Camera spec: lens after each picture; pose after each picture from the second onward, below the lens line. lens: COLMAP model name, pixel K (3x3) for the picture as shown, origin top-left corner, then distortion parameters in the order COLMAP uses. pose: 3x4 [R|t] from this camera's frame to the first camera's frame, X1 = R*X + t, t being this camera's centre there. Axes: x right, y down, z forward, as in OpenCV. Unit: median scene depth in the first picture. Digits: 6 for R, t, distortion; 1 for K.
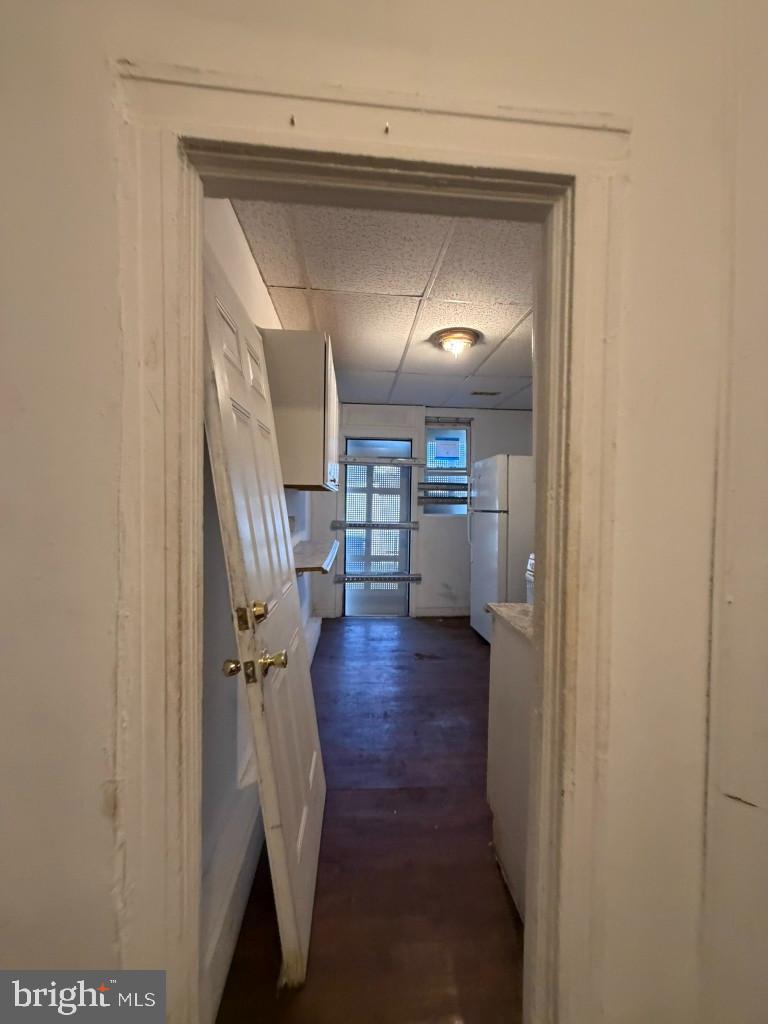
lens RADIAL K [[408.8, 0, 386.4], [0, 408.8, 510.7], [0, 0, 1]] dist [-0.001167, -0.000136]
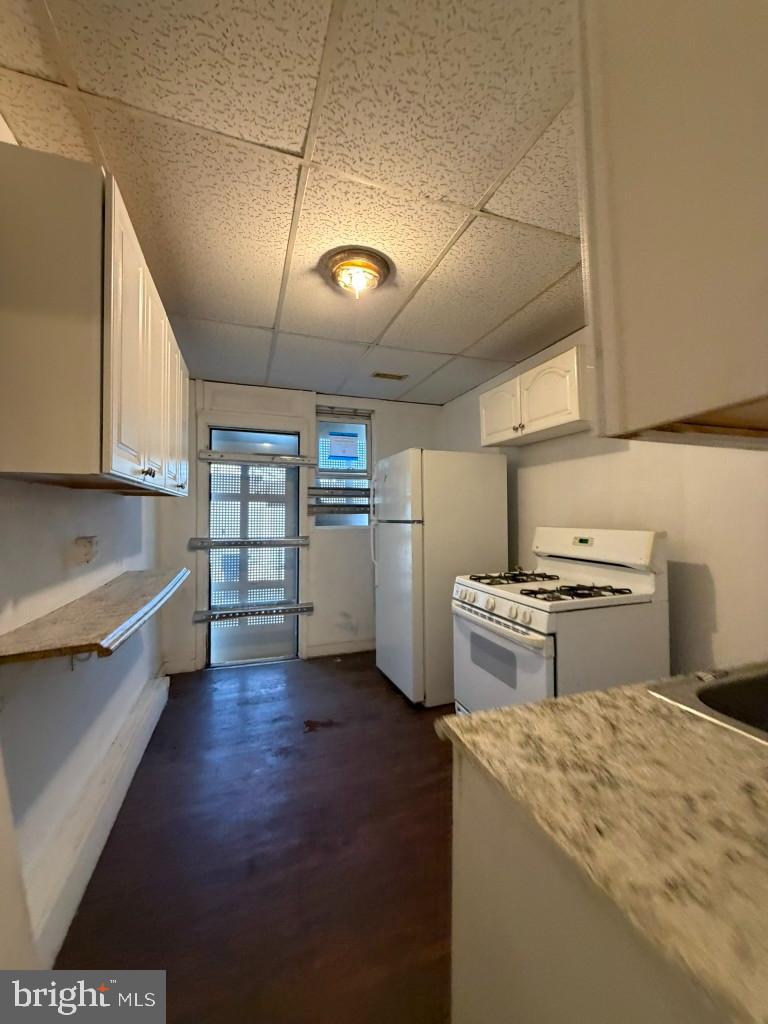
lens RADIAL K [[408.8, 0, 385.9], [0, 408.8, 508.9], [0, 0, 1]] dist [-0.001167, -0.000136]
pose [[0.967546, -0.011261, 0.252446, 0.023416], [0.019248, 0.999389, -0.029191, -0.000339], [-0.251963, 0.033102, 0.967171, 0.196671]]
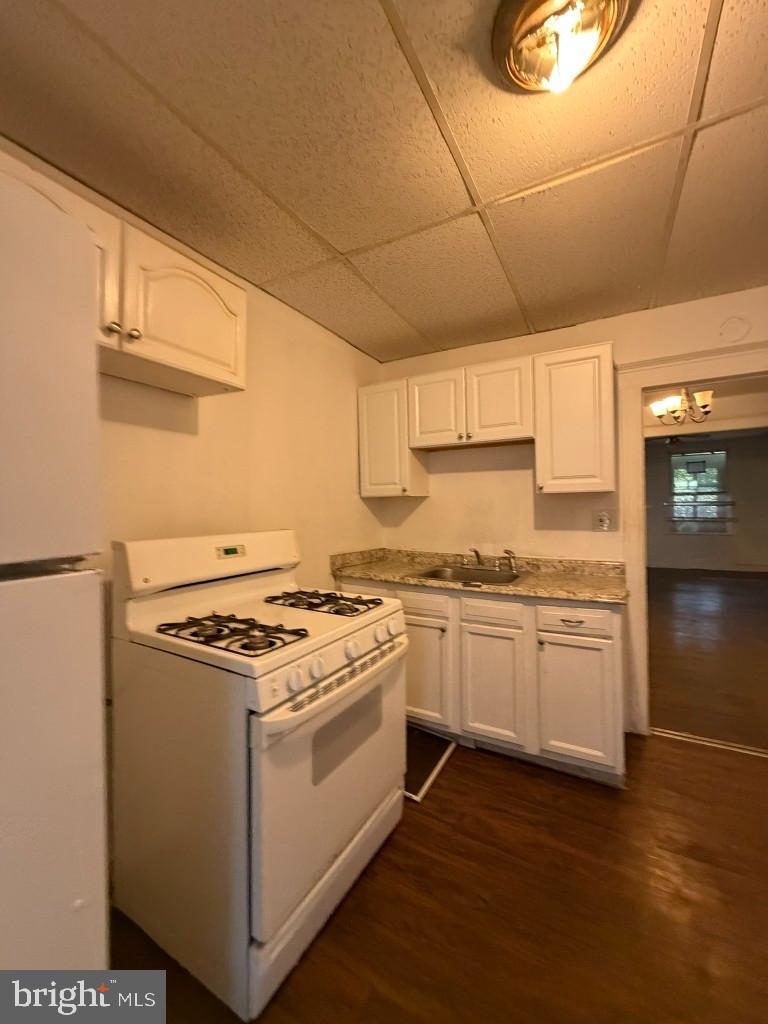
lens RADIAL K [[408.8, 0, 384.1], [0, 408.8, 508.1], [0, 0, 1]] dist [-0.001167, -0.000136]
pose [[-0.822924, -0.011870, 0.568028, 0.068459], [0.001539, 0.999731, 0.023121, -0.025102], [-0.568150, 0.019901, -0.822684, 1.077324]]
